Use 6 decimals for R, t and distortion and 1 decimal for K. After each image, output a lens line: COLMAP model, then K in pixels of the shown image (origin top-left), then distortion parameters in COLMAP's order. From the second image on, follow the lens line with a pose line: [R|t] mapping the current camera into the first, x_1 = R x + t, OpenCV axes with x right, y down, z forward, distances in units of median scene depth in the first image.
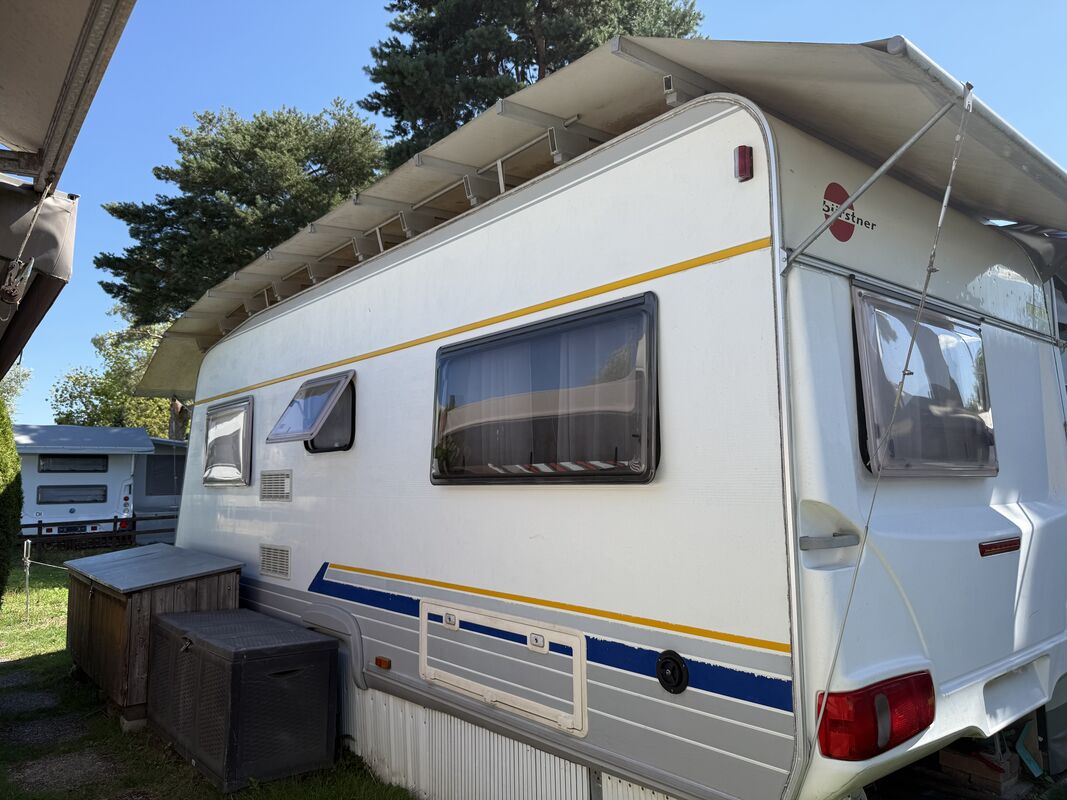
lens RADIAL K [[758.7, 0, 534.3], [0, 758.7, 407.6], [0, 0, 1]] dist [0.048513, -0.076024]
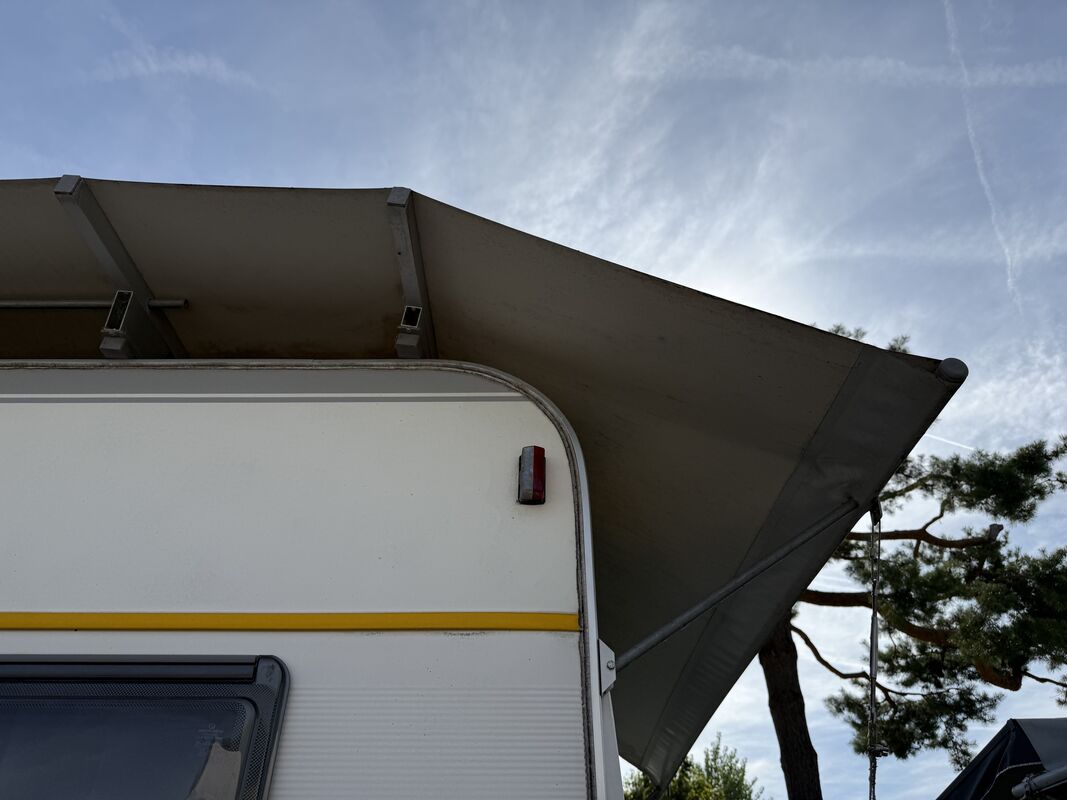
lens RADIAL K [[751.2, 0, 533.5], [0, 751.2, 400.0], [0, 0, 1]] dist [0.079458, -0.116448]
pose [[0.642892, 0.477371, 0.599004, -0.062676], [-0.088374, 0.823040, -0.561066, -0.028894], [-0.760841, 0.307768, 0.571314, 0.416228]]
